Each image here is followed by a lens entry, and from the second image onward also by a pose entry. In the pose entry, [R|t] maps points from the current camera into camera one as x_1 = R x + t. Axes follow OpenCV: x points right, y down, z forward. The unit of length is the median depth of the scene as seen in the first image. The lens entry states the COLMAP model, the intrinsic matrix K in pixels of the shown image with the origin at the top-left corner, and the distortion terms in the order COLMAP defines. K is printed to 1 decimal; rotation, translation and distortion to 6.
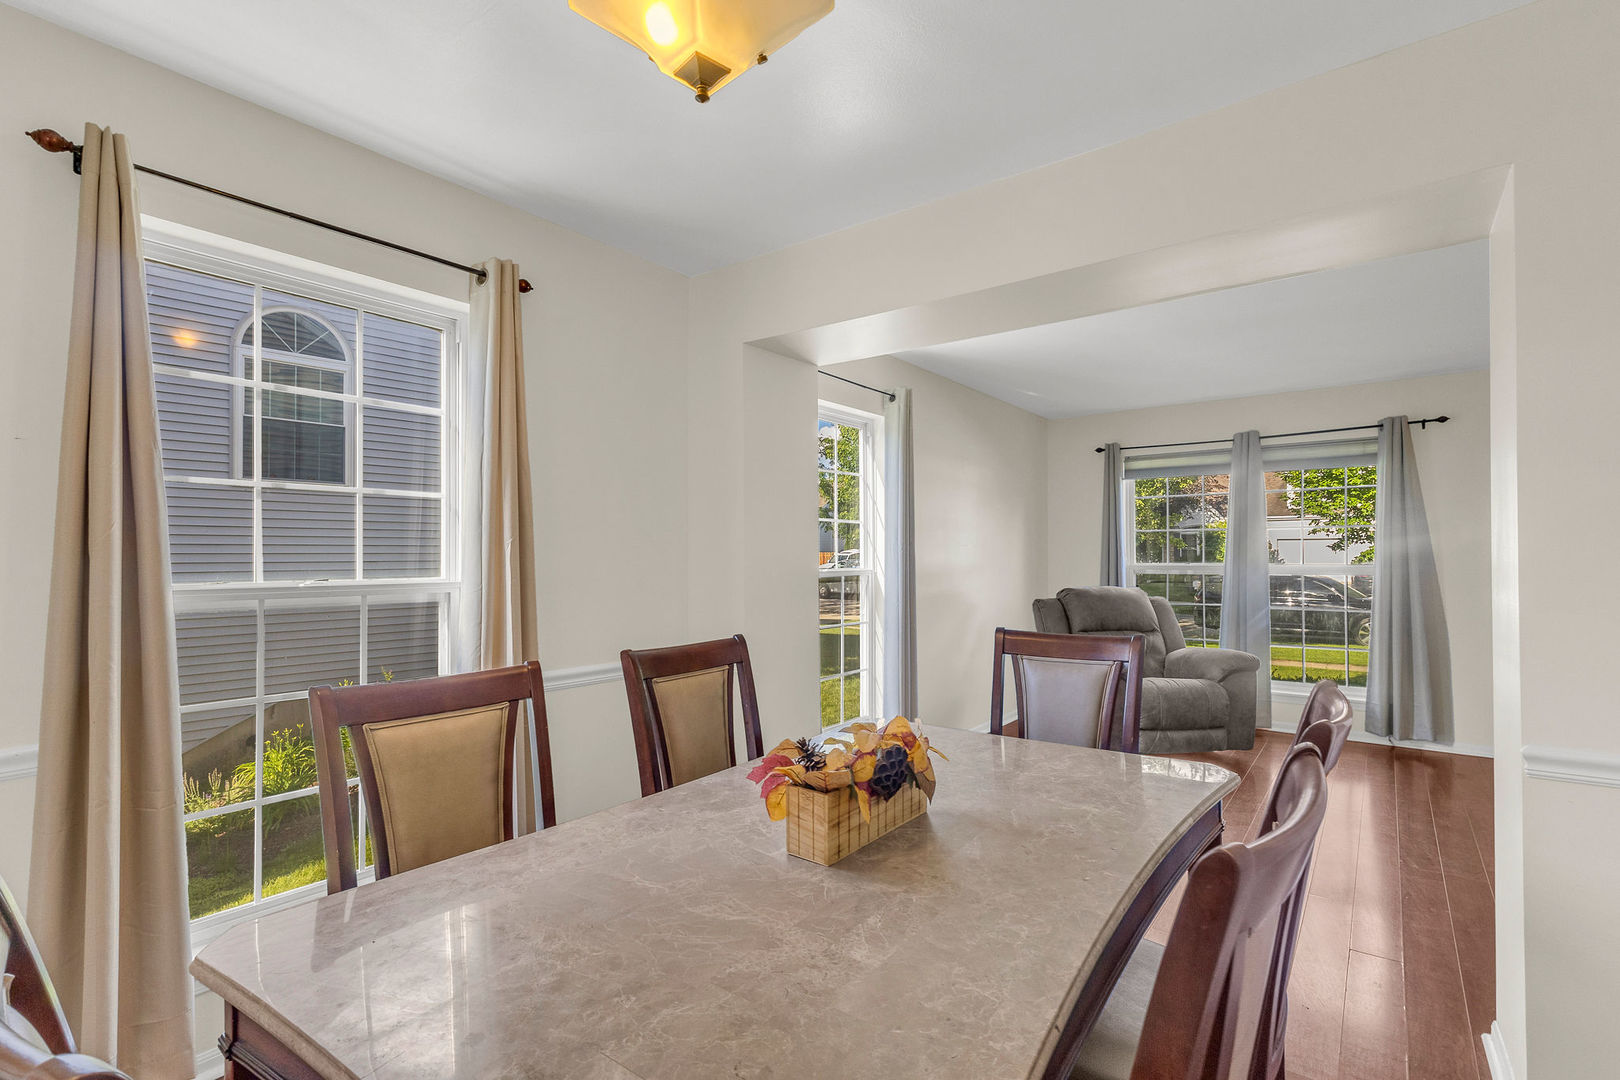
lens RADIAL K [[750.8, 0, 805.5], [0, 750.8, 546.4], [0, 0, 1]] dist [0.002188, 0.001278]
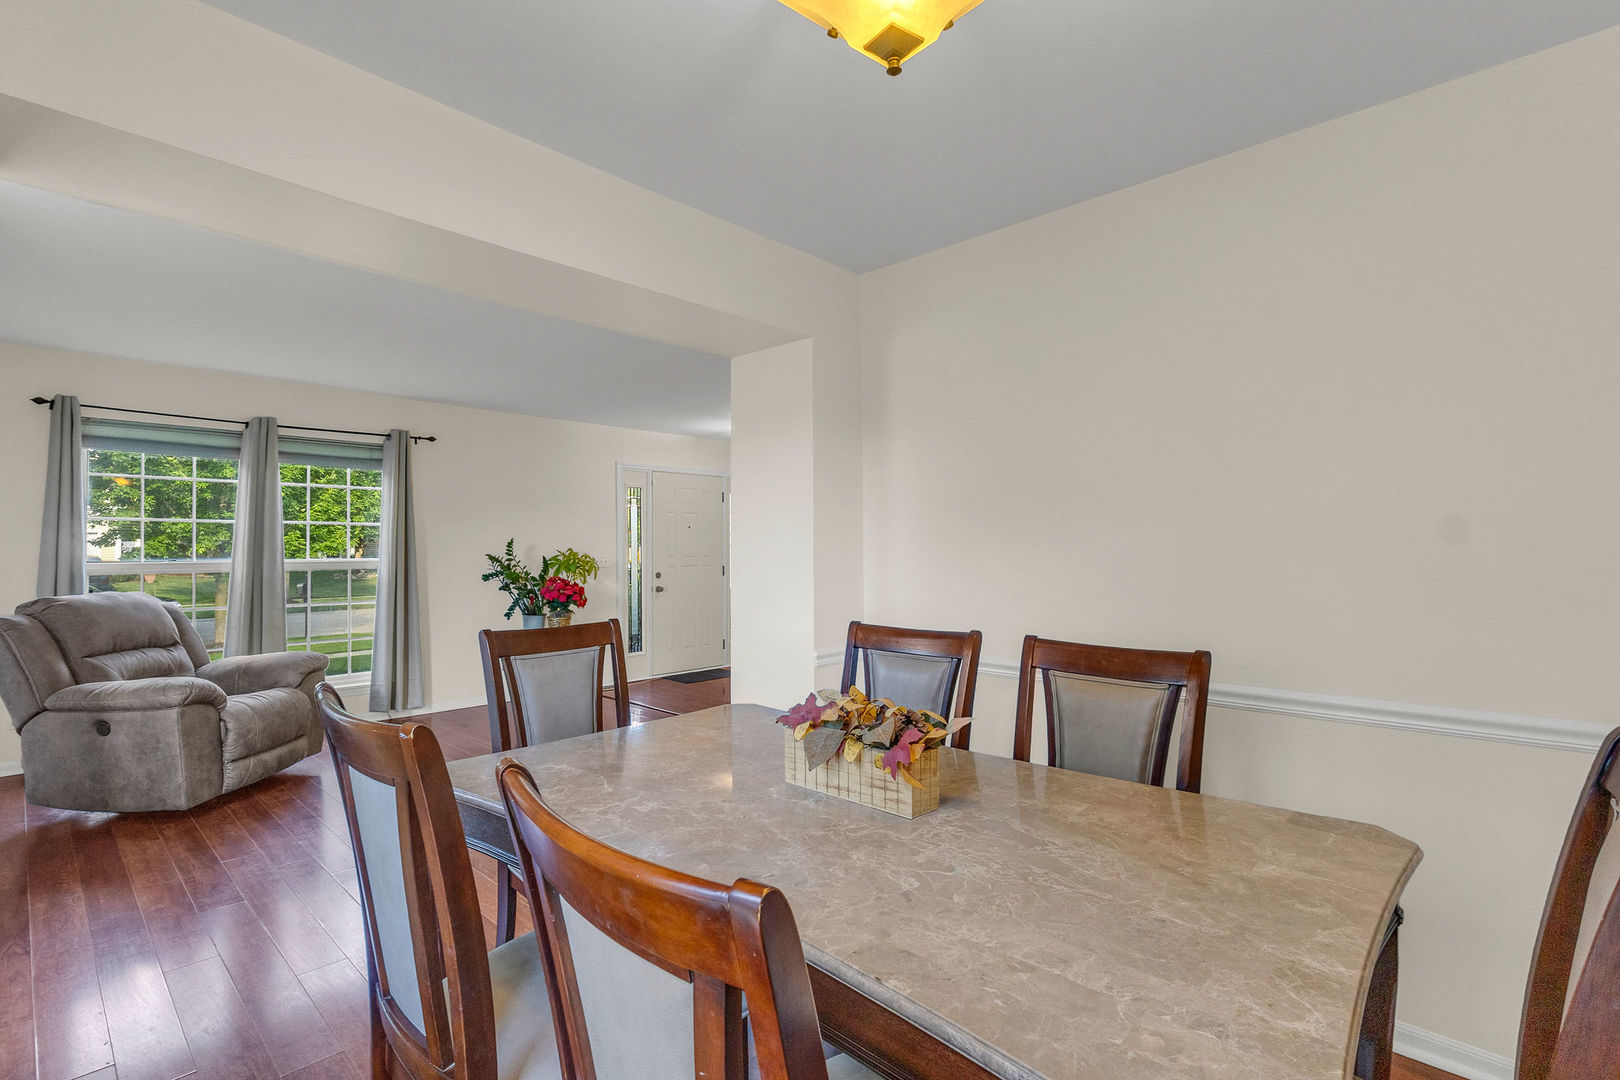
lens RADIAL K [[750.8, 0, 805.5], [0, 750.8, 546.4], [0, 0, 1]] dist [0.002188, 0.001278]
pose [[0.110023, 0.007611, 0.993900, -0.283858], [-0.011081, 0.999918, -0.006430, 0.005351], [-0.993867, -0.010306, 0.110099, 0.260958]]
